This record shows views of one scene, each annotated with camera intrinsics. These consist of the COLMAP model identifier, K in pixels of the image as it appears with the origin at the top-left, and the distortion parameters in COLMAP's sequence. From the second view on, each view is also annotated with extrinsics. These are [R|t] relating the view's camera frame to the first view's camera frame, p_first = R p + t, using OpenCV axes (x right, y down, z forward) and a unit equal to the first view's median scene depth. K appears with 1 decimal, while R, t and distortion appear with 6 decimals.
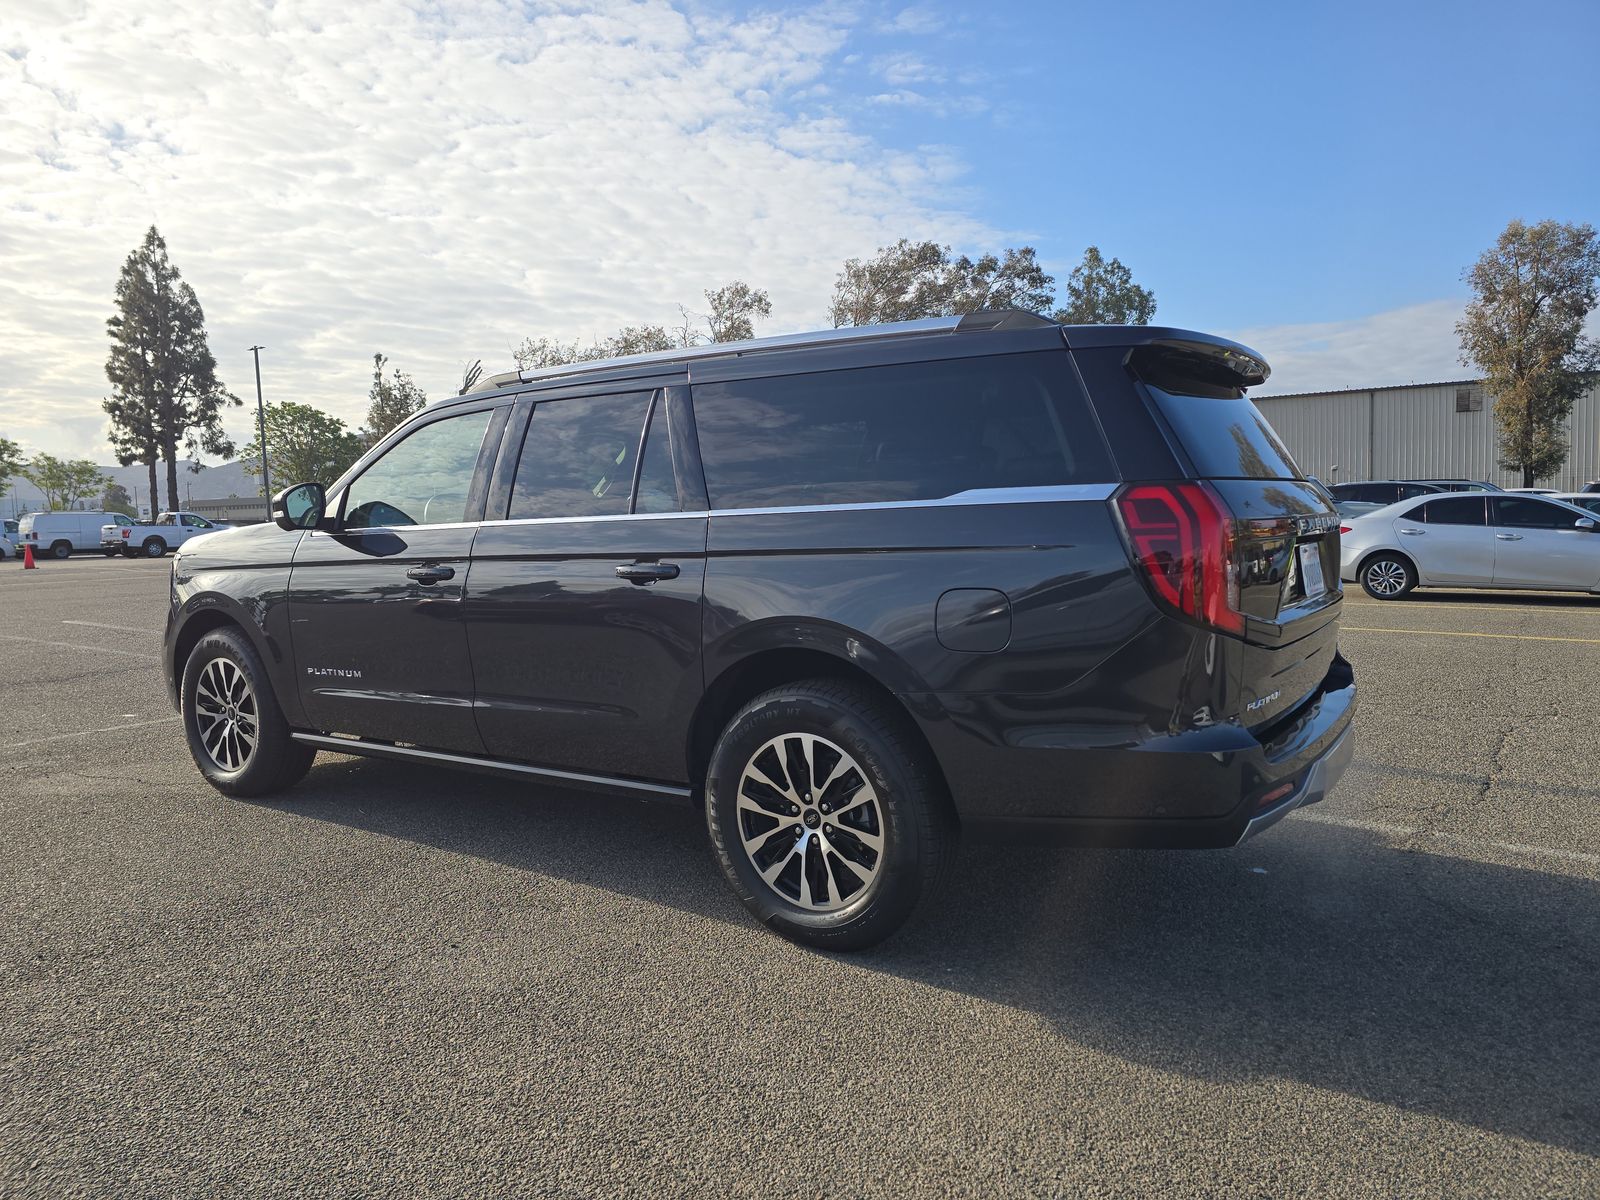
lens RADIAL K [[1079.6, 0, 791.2], [0, 1079.6, 604.8], [0, 0, 1]] dist [0.031745, -0.030804]
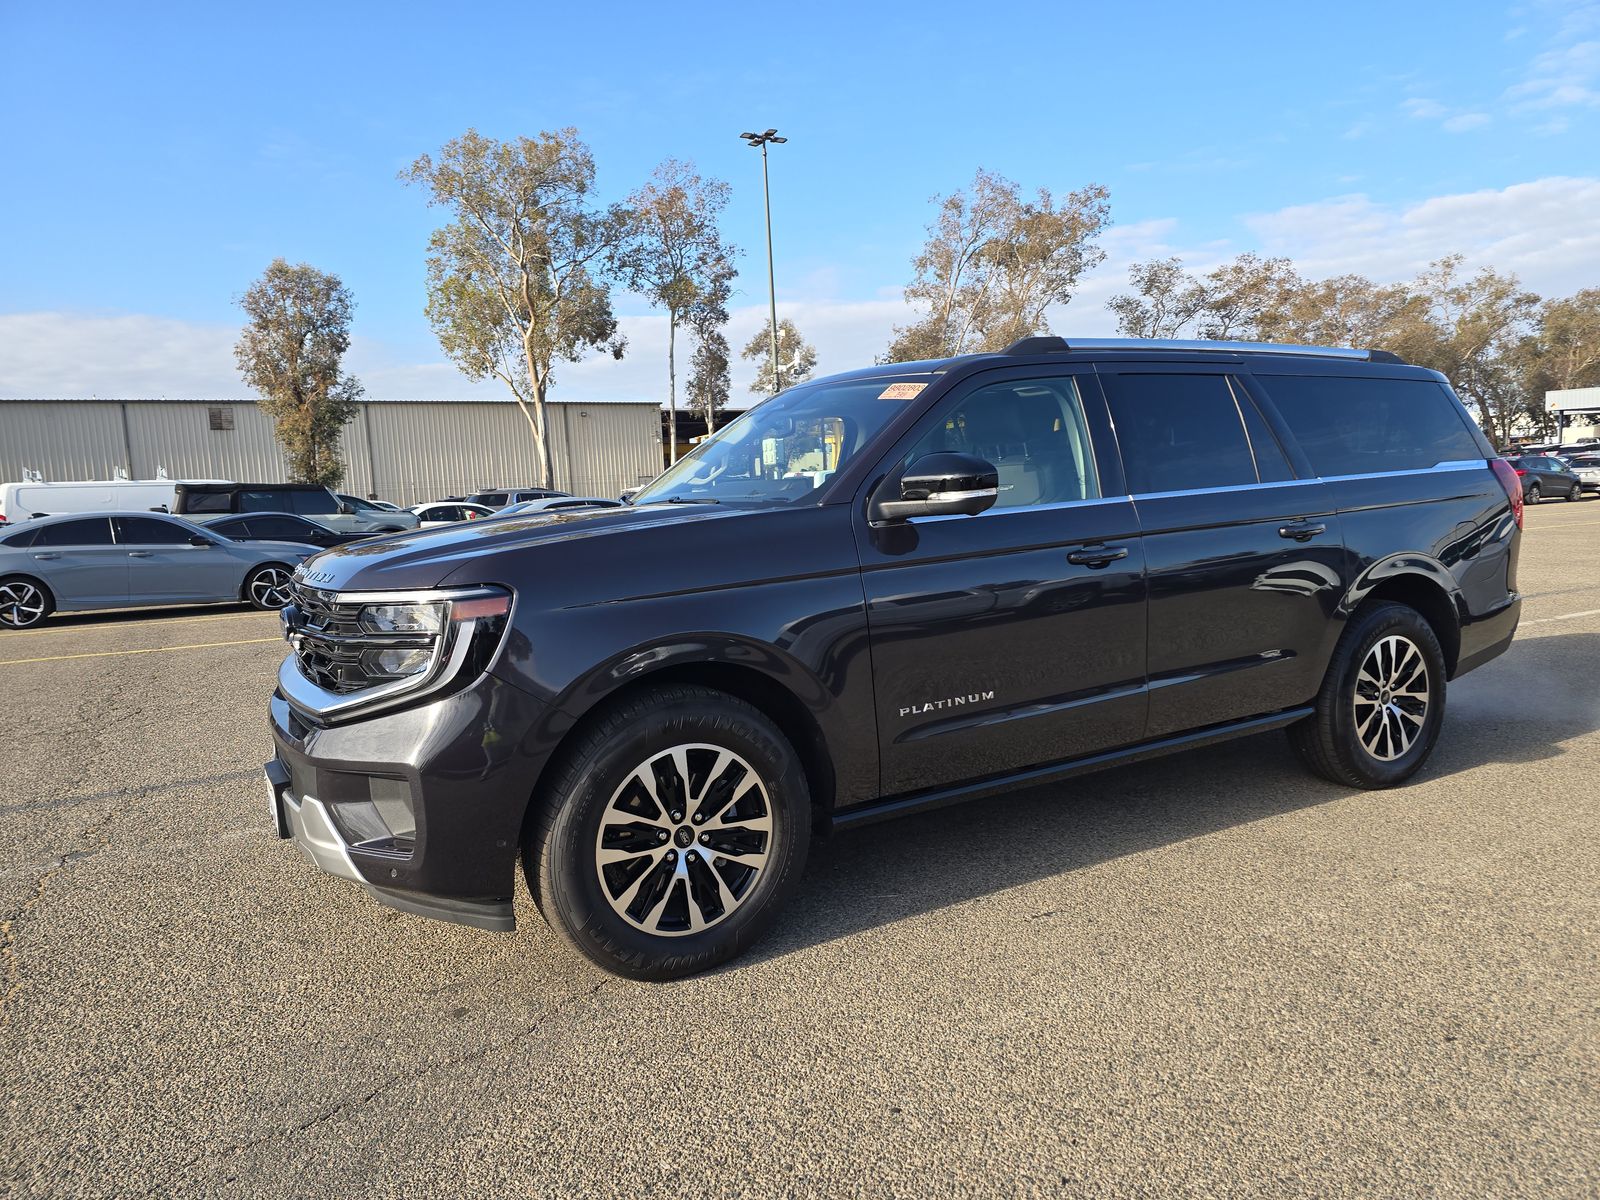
lens RADIAL K [[1079.6, 0, 806.3], [0, 1079.6, 591.9], [0, 0, 1]] dist [0.031745, -0.030804]
pose [[0.416208, -0.078880, 0.905842, -0.118219], [0.104816, 0.993751, 0.038376, -0.005526], [-0.903208, 0.078975, 0.421875, 0.080297]]
